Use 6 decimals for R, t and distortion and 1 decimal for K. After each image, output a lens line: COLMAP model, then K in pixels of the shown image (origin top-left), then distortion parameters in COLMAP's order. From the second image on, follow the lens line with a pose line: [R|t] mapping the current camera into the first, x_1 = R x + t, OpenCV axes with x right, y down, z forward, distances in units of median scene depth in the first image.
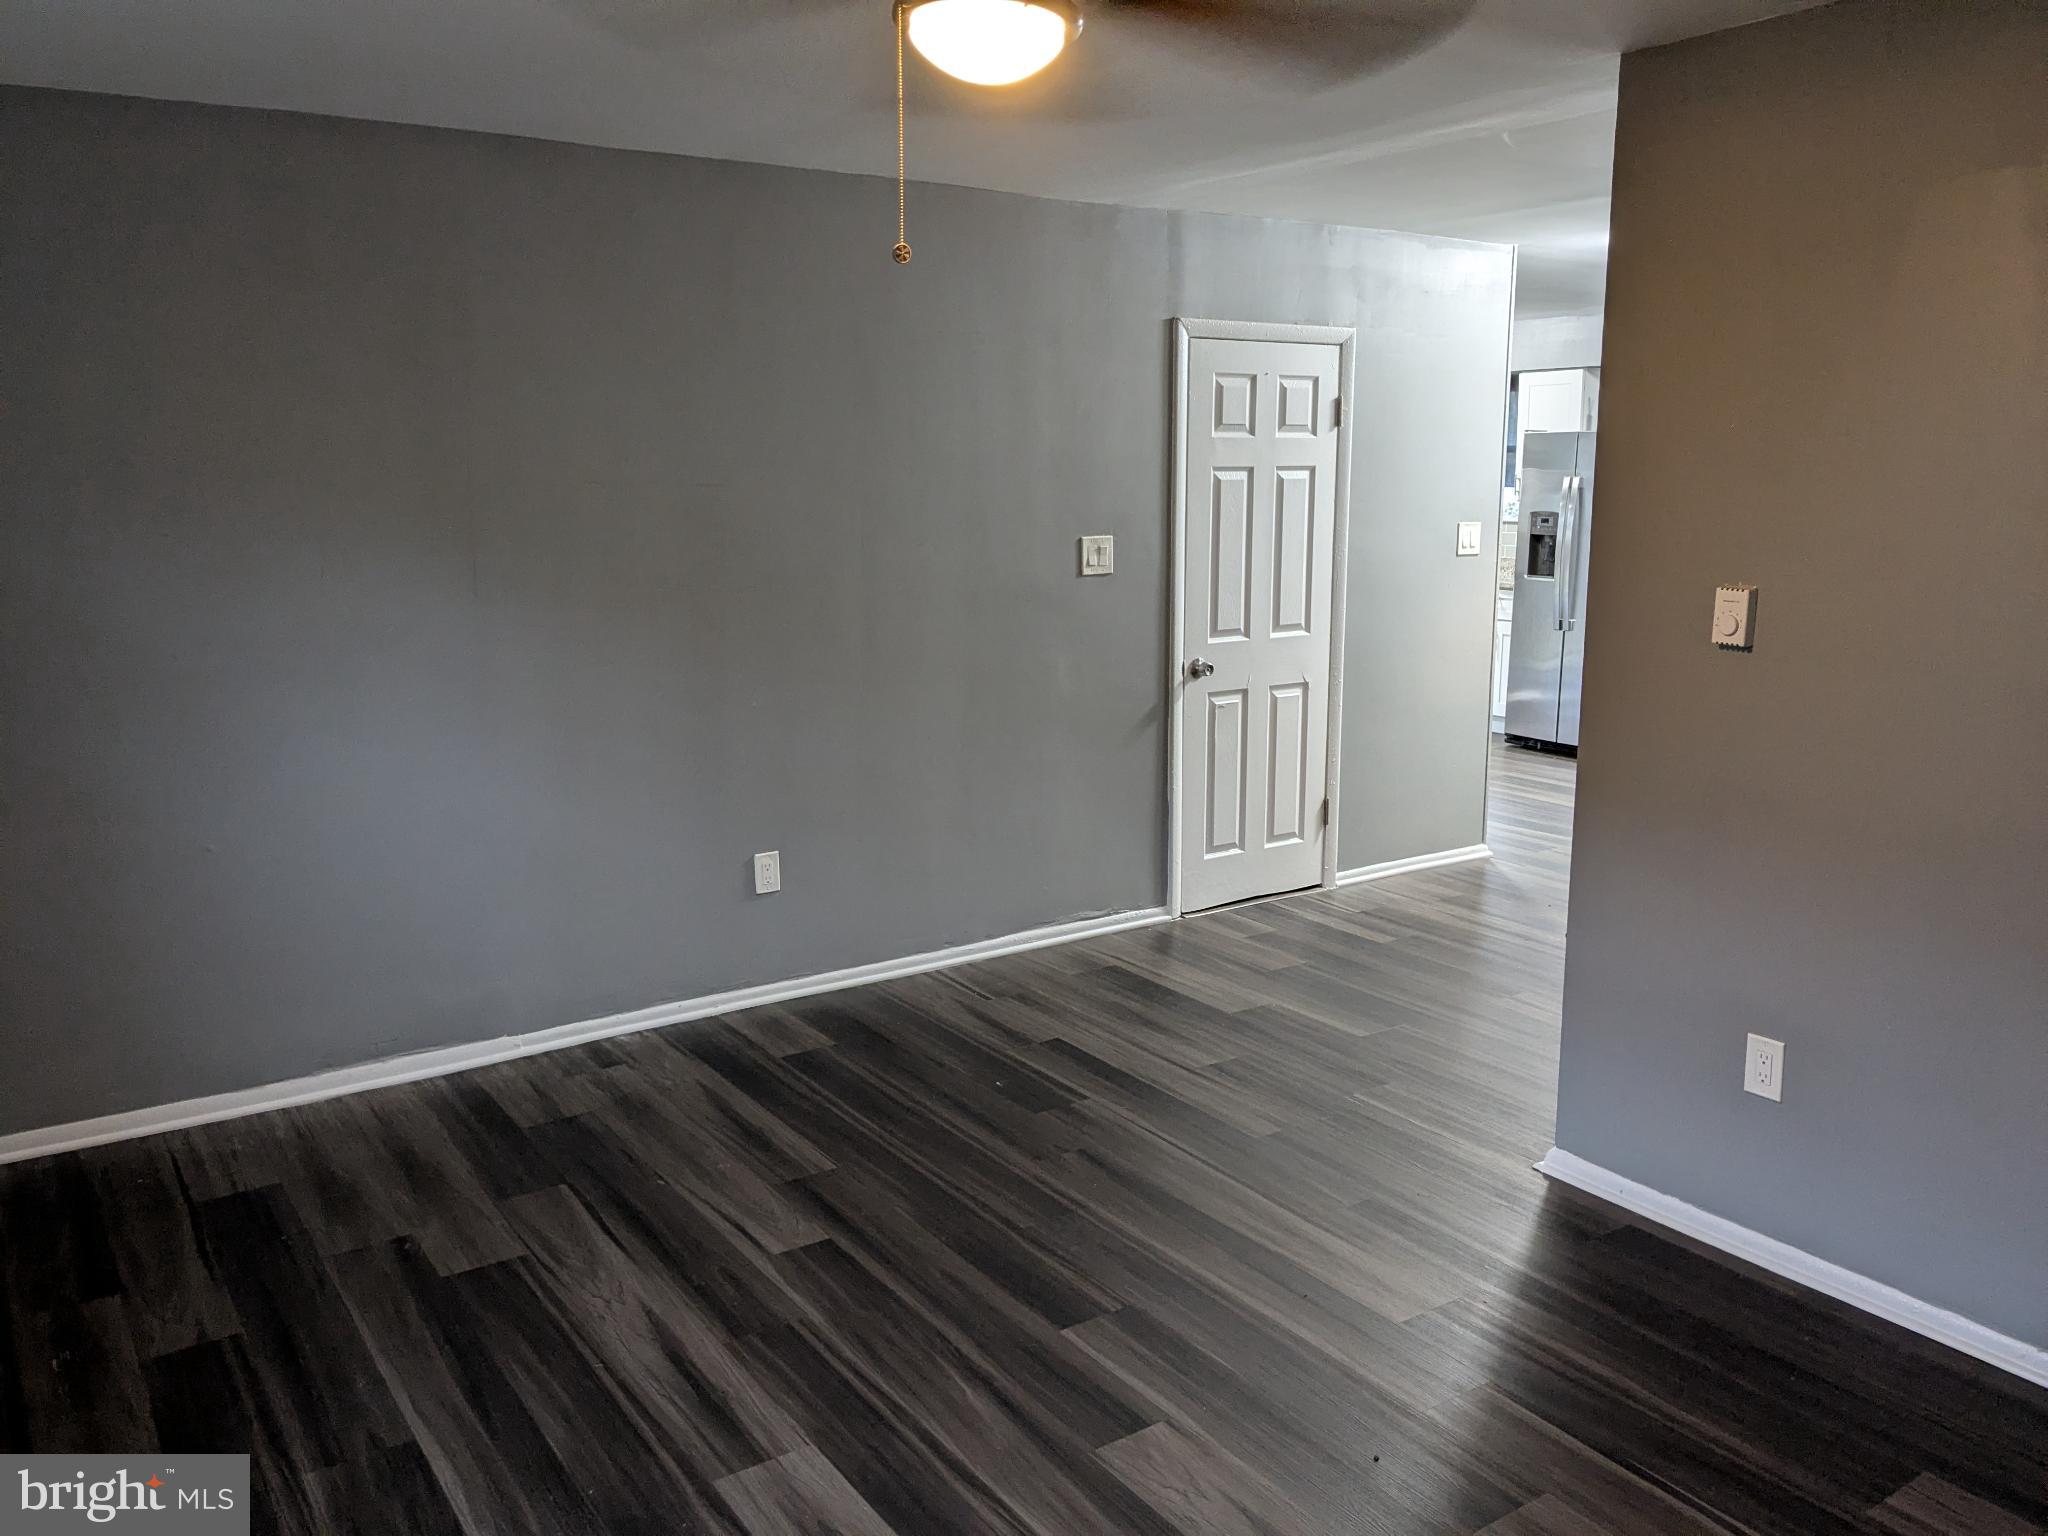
lens RADIAL K [[1622.2, 0, 1013.0], [0, 1622.2, 762.0], [0, 0, 1]] dist [0.055657, -0.090140]
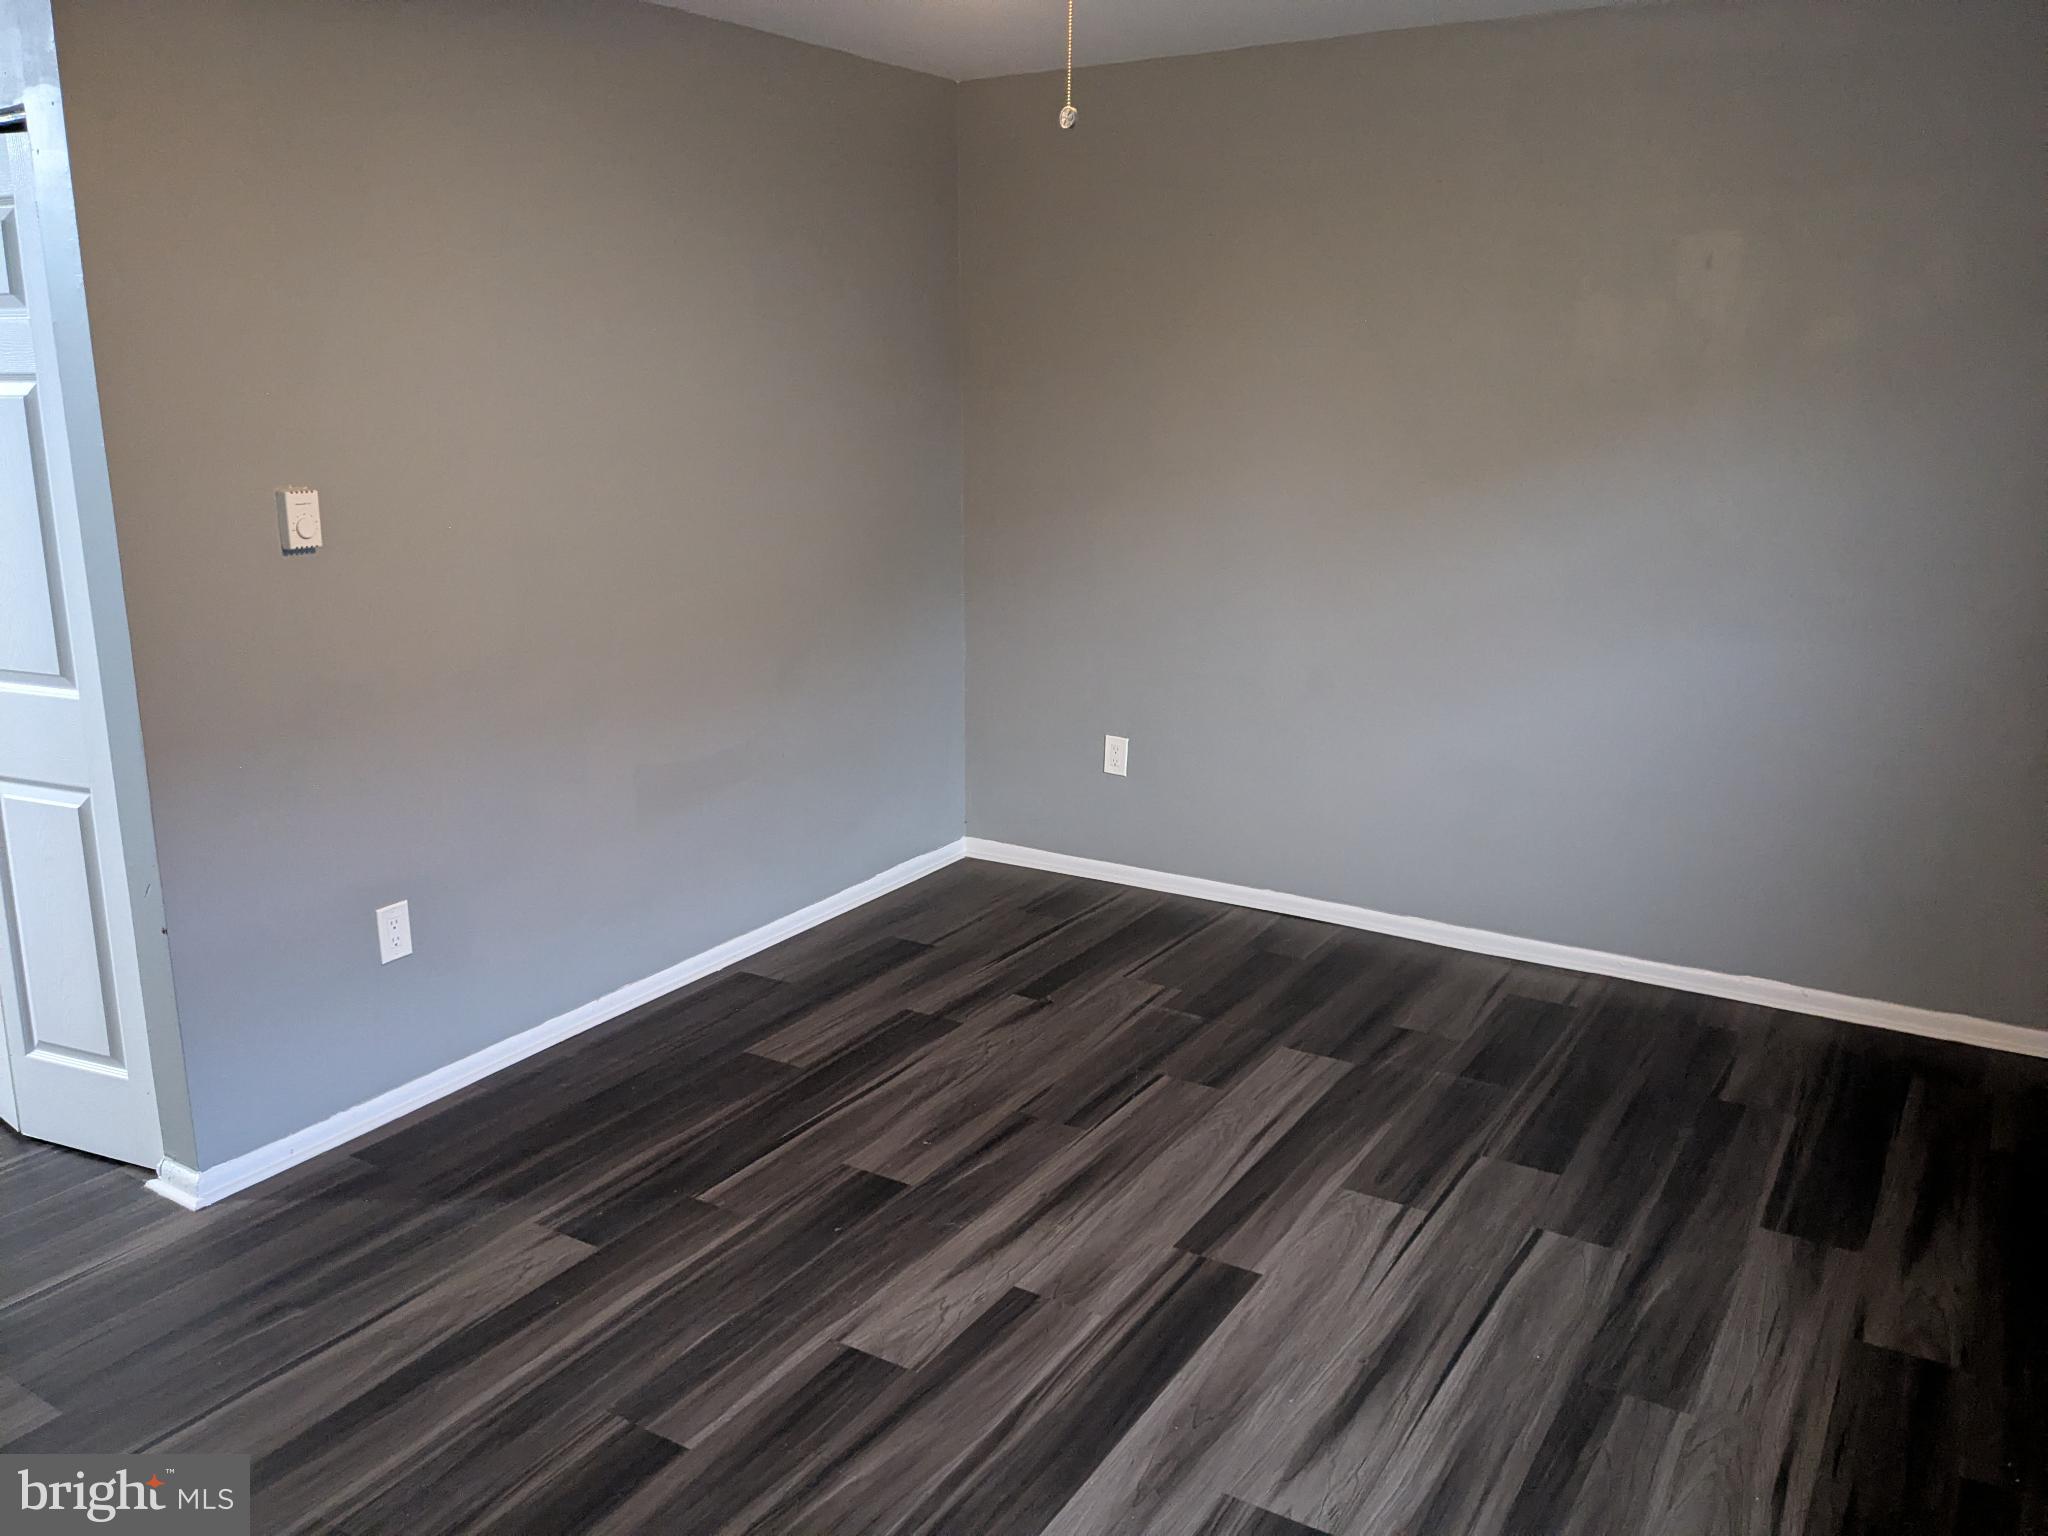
lens RADIAL K [[1622.2, 0, 1005.8], [0, 1622.2, 778.6], [0, 0, 1]] dist [0.055657, -0.090140]
pose [[-0.401056, -0.223221, 0.888441, -0.750191], [0.181024, 0.931419, 0.315736, -0.205514], [-0.897989, 0.287457, -0.333142, 1.148378]]
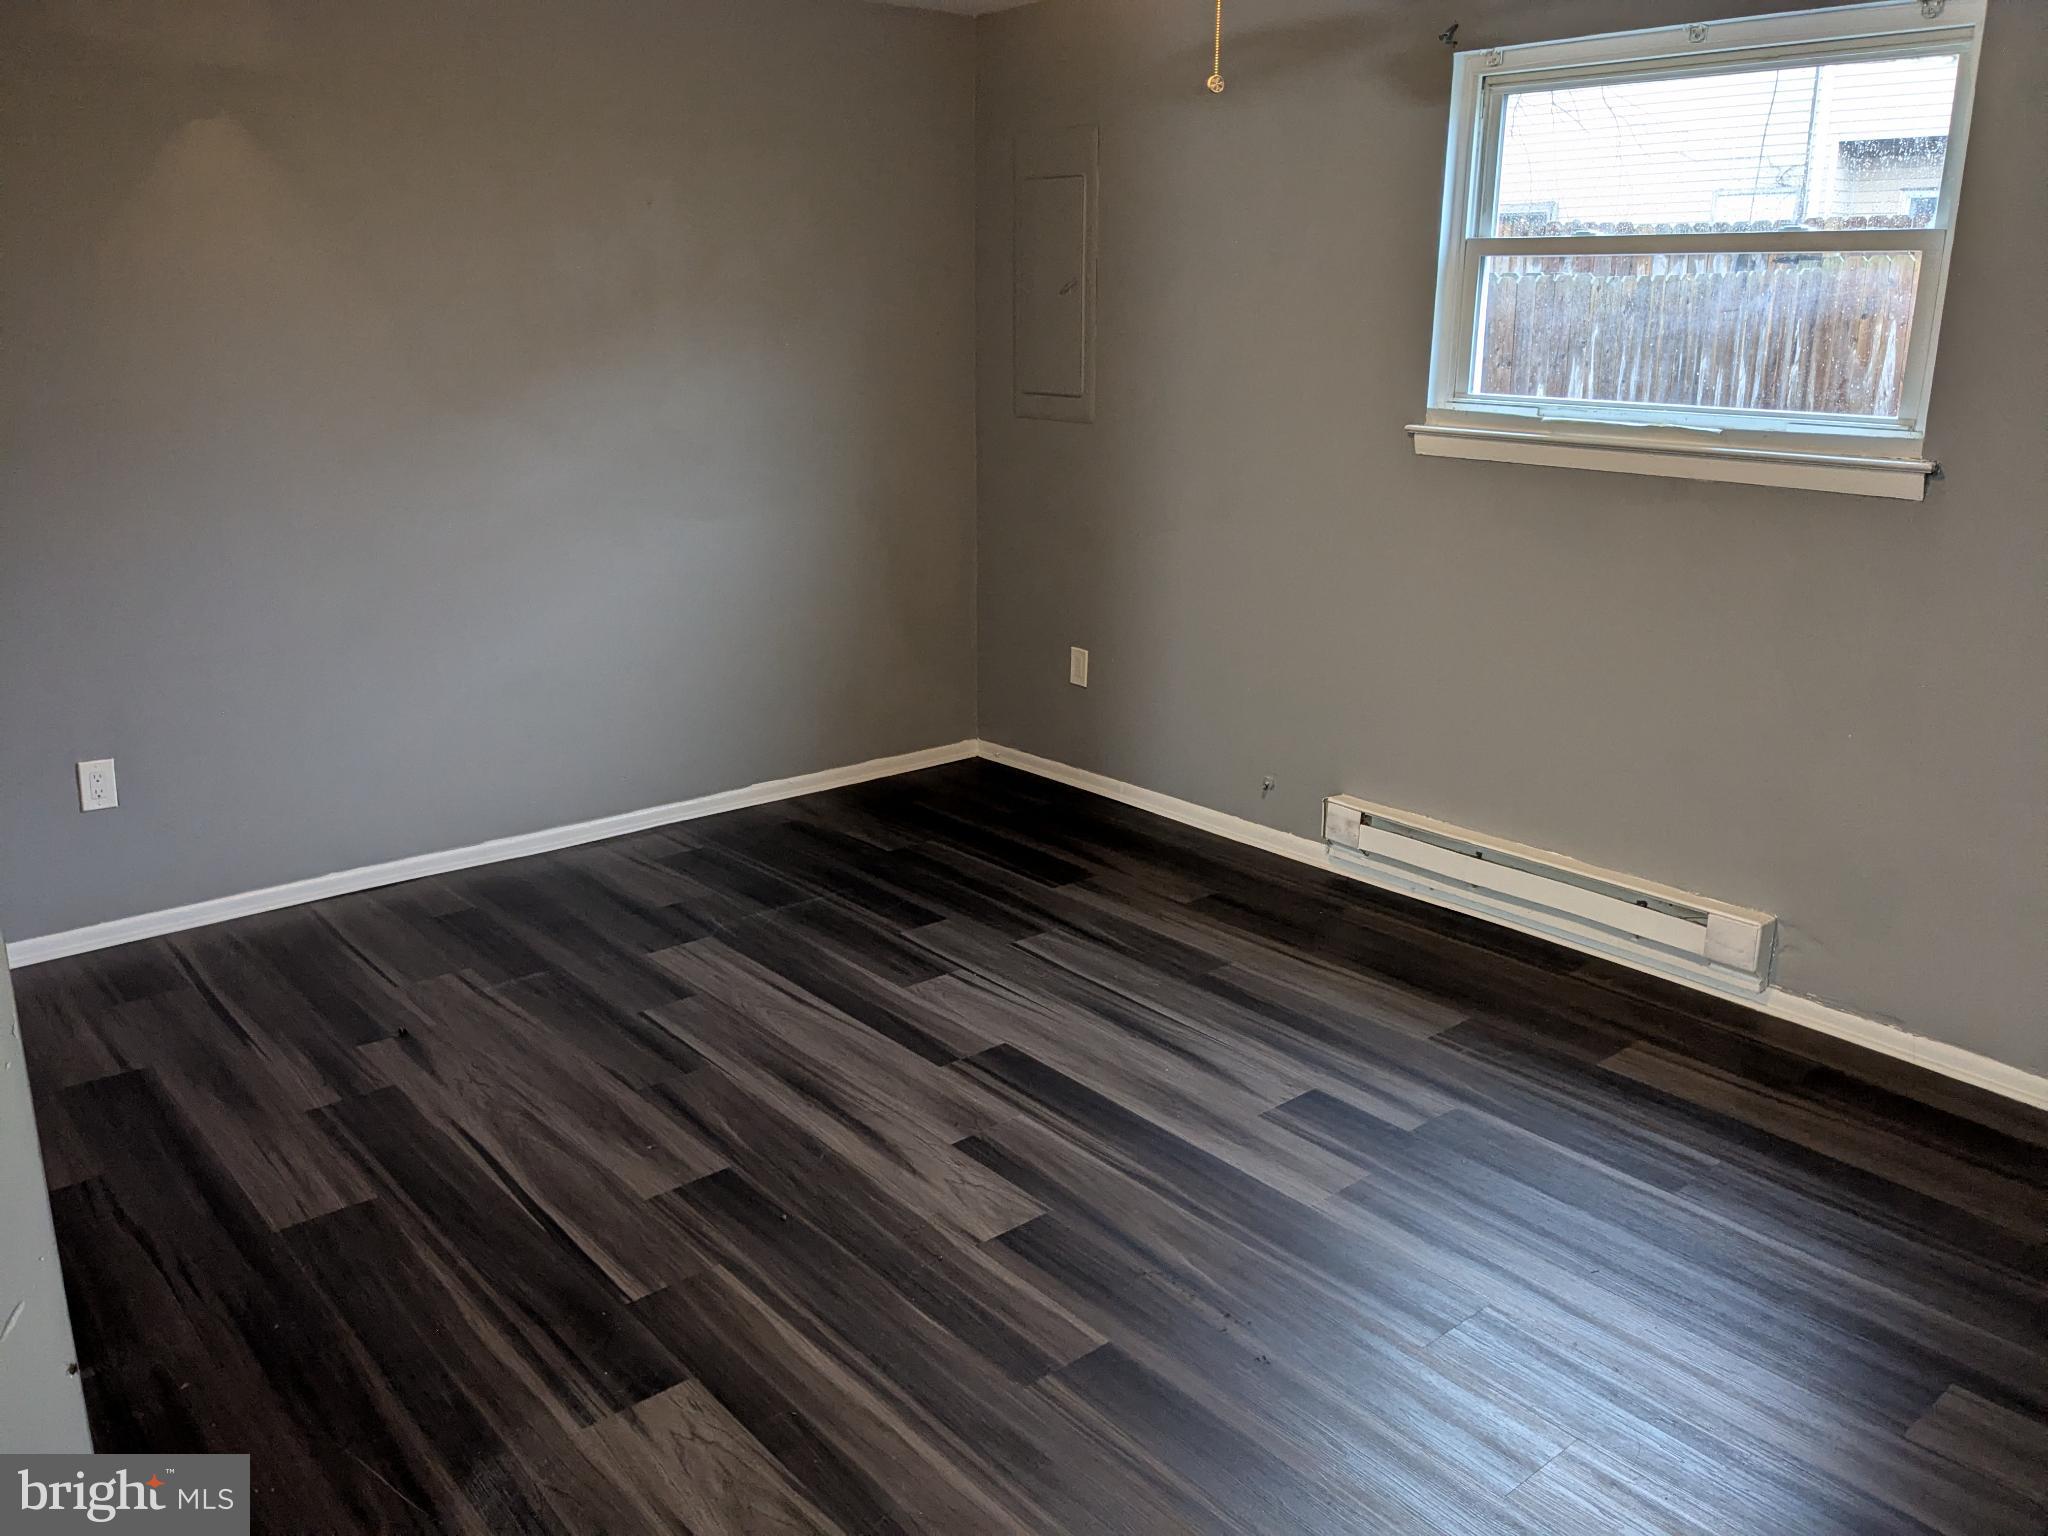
lens RADIAL K [[1622.2, 0, 1012.8], [0, 1622.2, 753.0], [0, 0, 1]] dist [0.055657, -0.090140]
pose [[-0.994285, 0.029022, -0.102742, 0.169929], [-0.020289, 0.893443, 0.448719, -0.319470], [0.104817, 0.448239, -0.887747, 1.772331]]
